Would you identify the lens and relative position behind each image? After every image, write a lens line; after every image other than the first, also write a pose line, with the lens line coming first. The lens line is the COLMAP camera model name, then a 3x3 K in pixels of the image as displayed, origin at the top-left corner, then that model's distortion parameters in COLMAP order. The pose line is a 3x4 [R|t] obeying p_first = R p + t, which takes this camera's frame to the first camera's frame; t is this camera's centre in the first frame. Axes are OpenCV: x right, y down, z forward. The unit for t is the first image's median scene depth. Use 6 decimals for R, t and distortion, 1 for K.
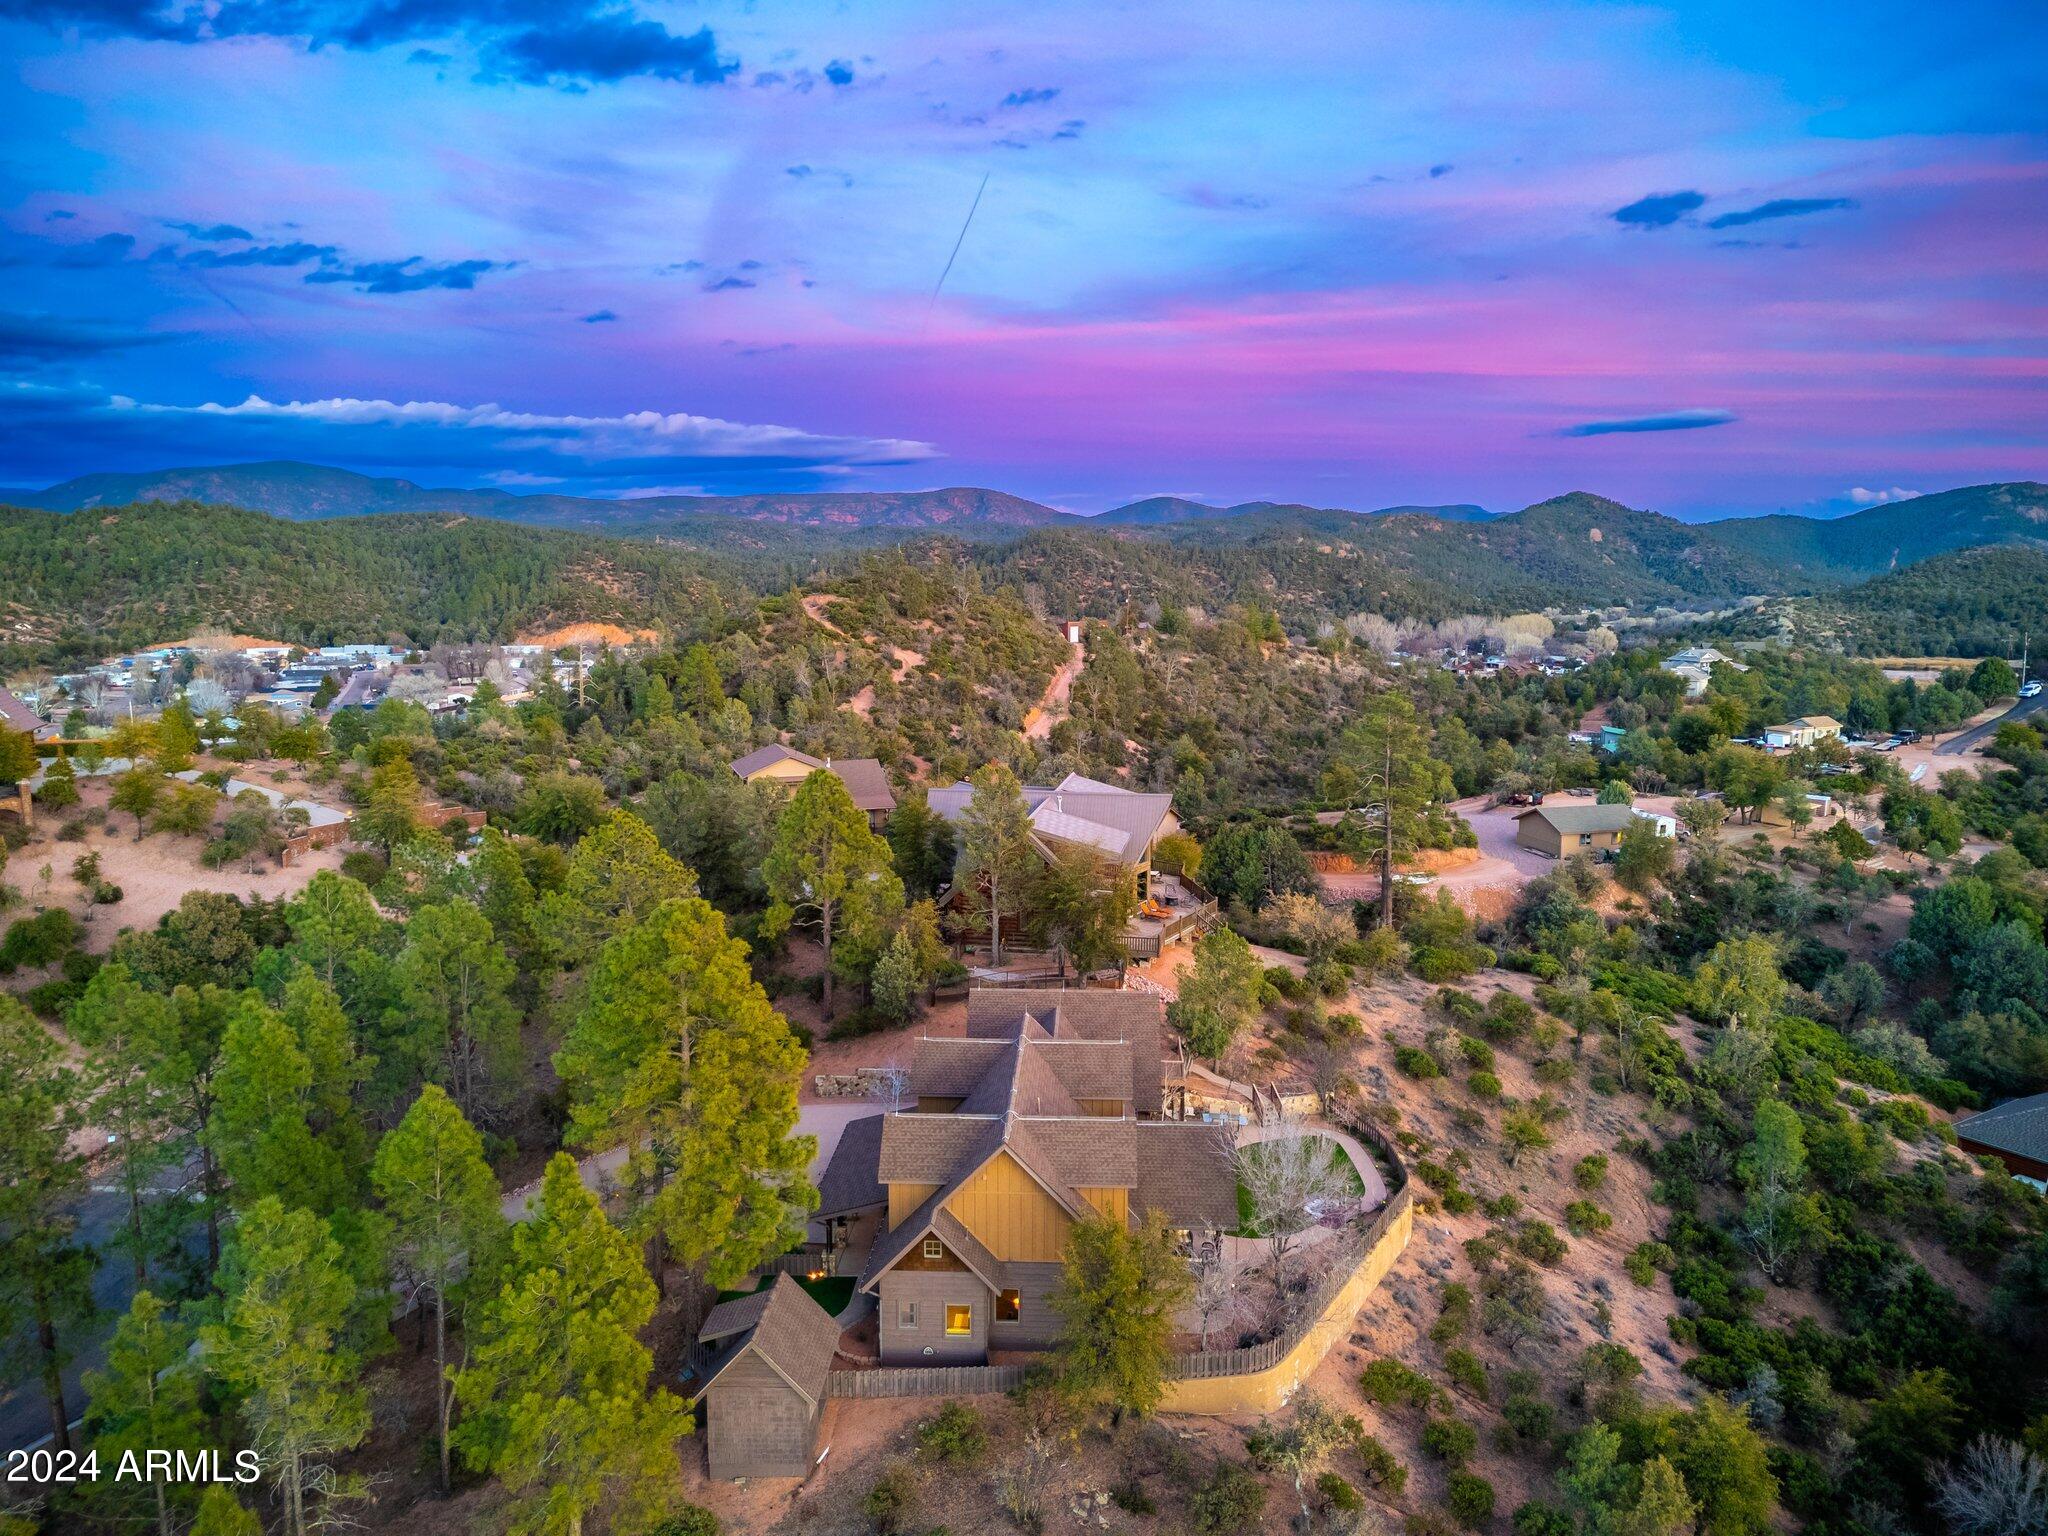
lens RADIAL K [[1490.2, 0, 1034.0], [0, 1490.2, 769.2], [0, 0, 1]] dist [0.085543, -0.050173]
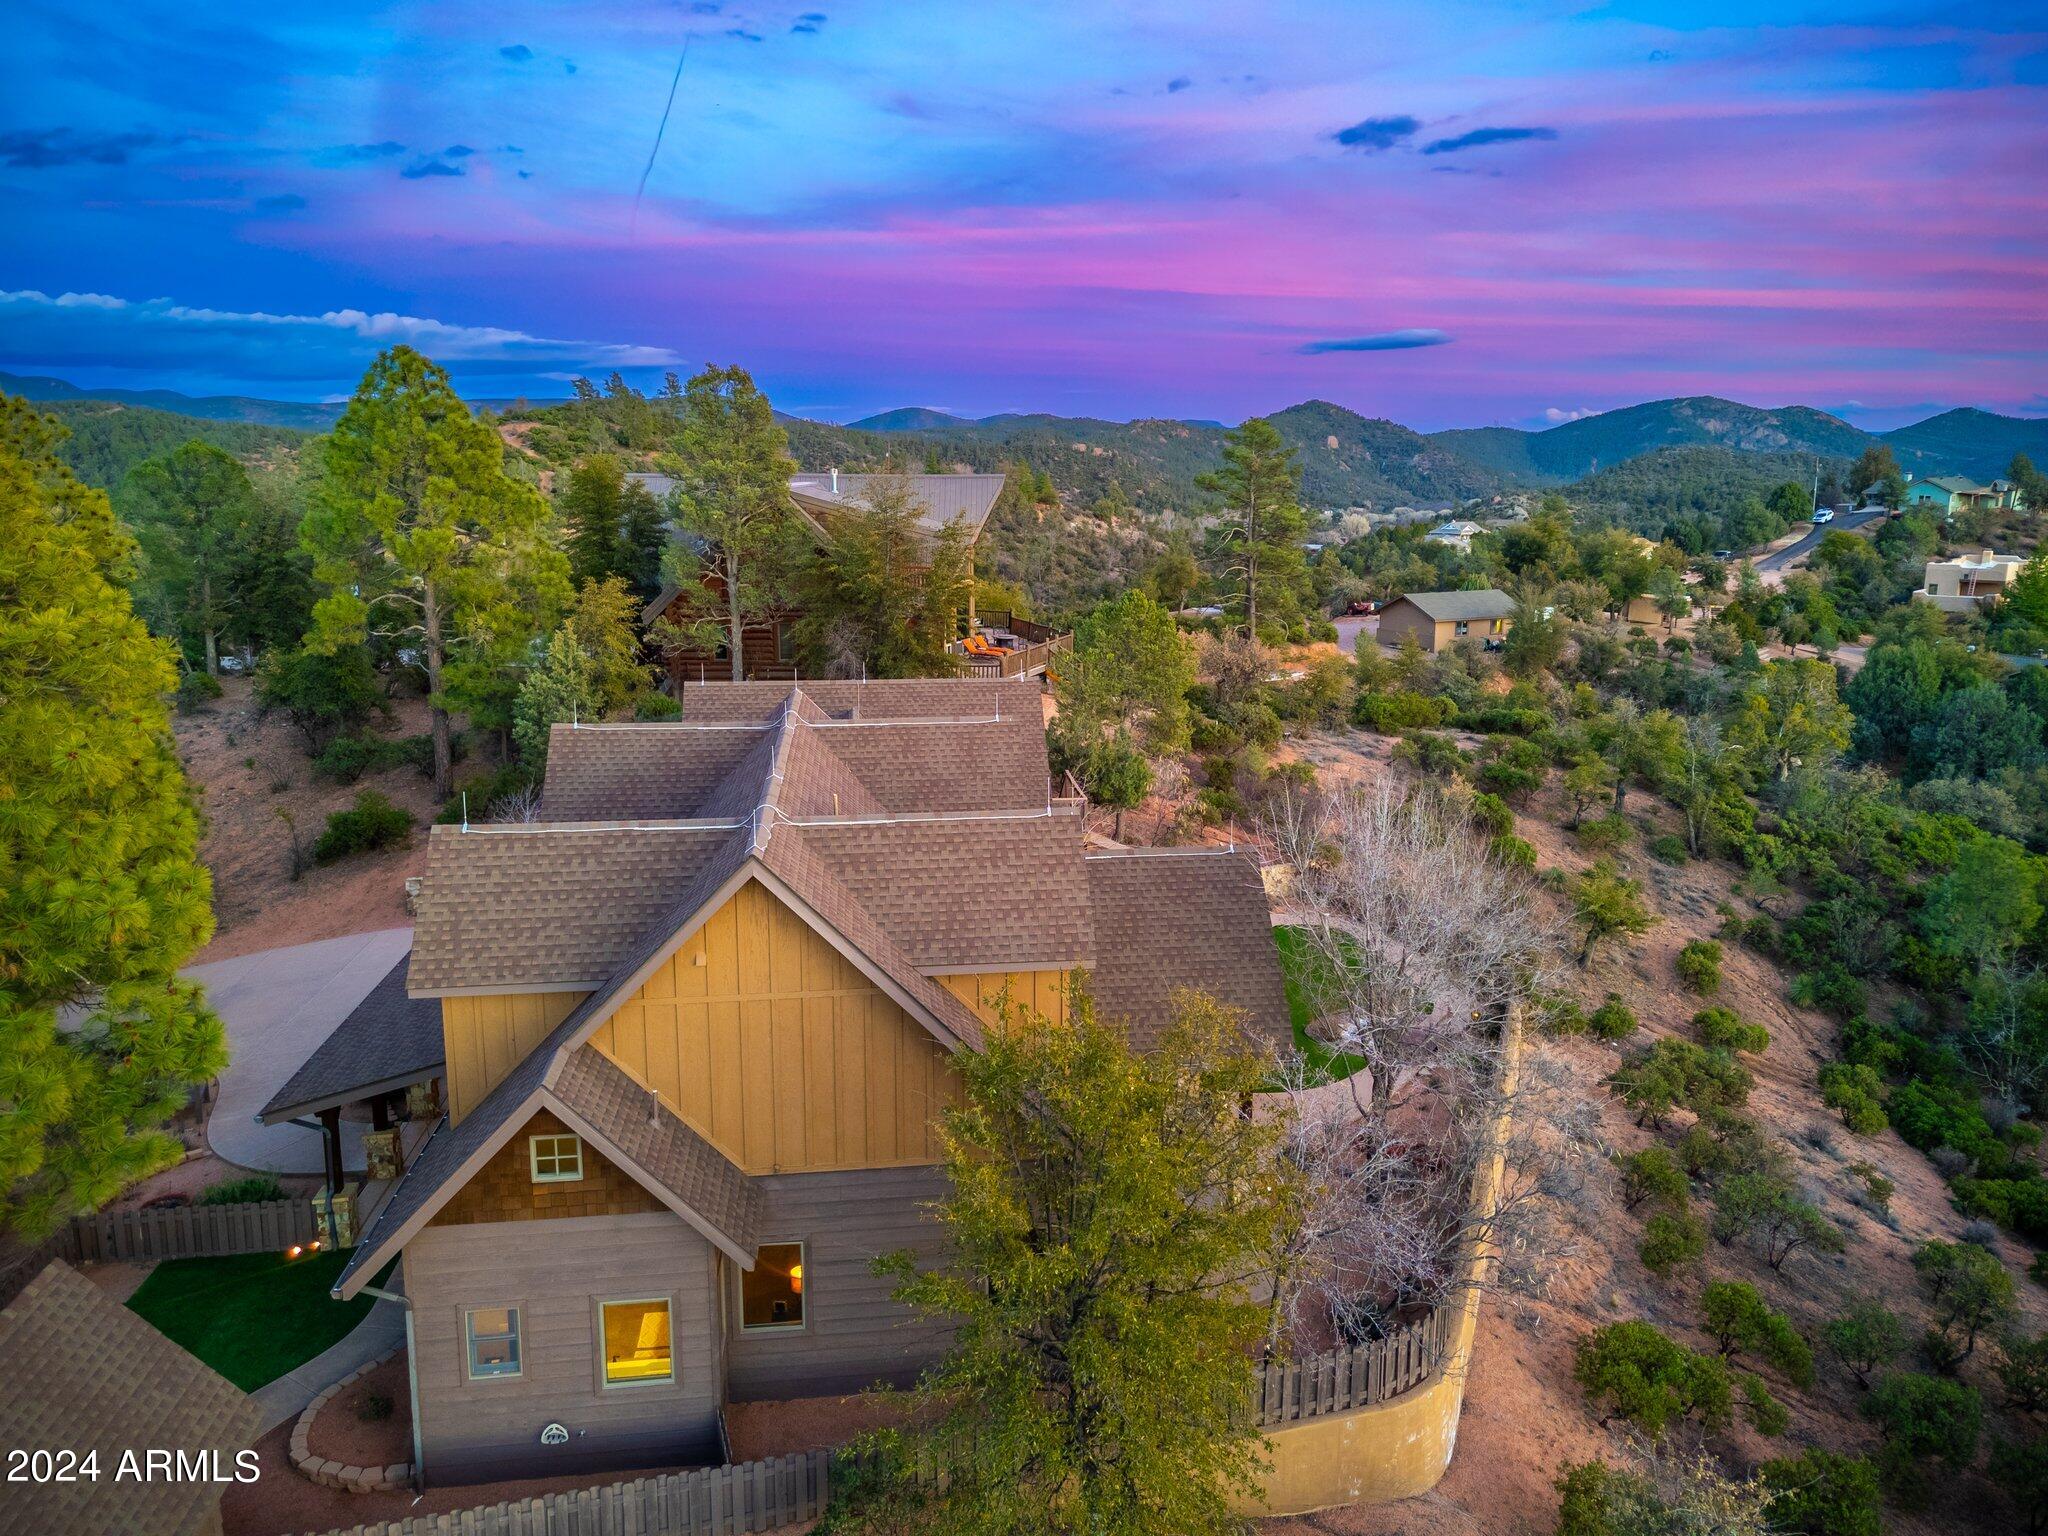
lens RADIAL K [[1504.2, 0, 1031.4], [0, 1504.2, 738.5], [0, 0, 1]] dist [0.069051, -0.048075]
pose [[0.986836, -0.031502, 0.158629, -0.006158], [0.025973, 0.998985, 0.036806, 0.130813], [-0.159628, -0.032201, 0.986652, 0.392953]]
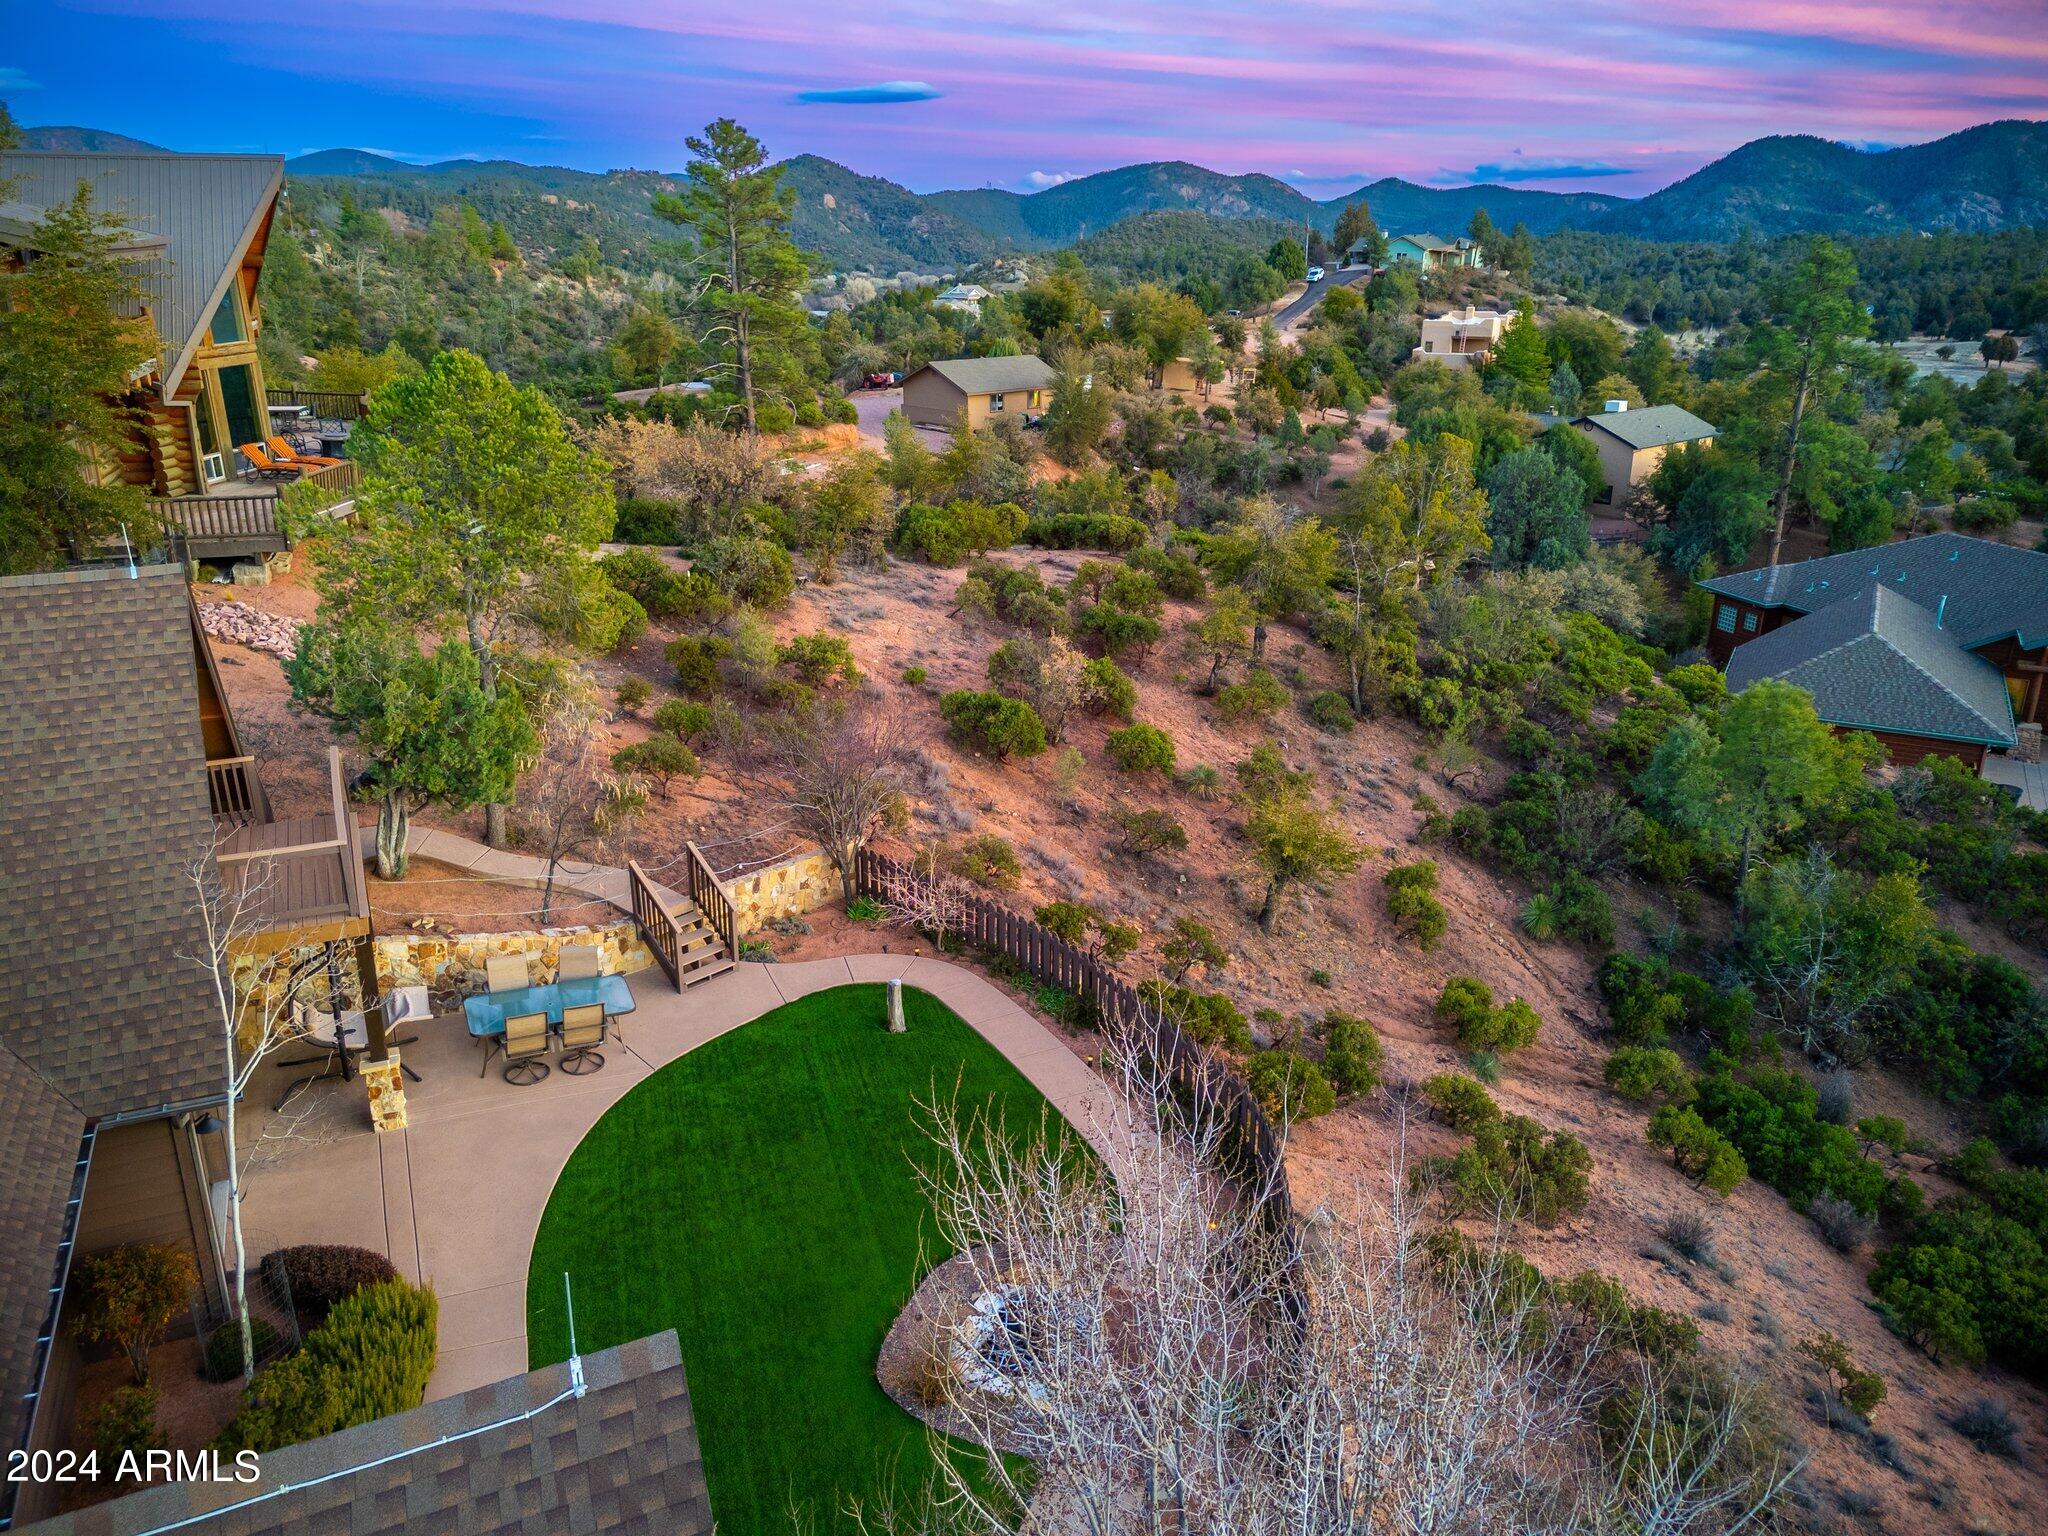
lens RADIAL K [[1490.2, 0, 1034.0], [0, 1490.2, 769.2], [0, 0, 1]] dist [0.085543, -0.050173]
pose [[0.886122, -0.155042, 0.436749, 0.080557], [0.064259, 0.974383, 0.215522, 0.119368], [-0.458975, -0.162914, 0.873385, 0.635005]]
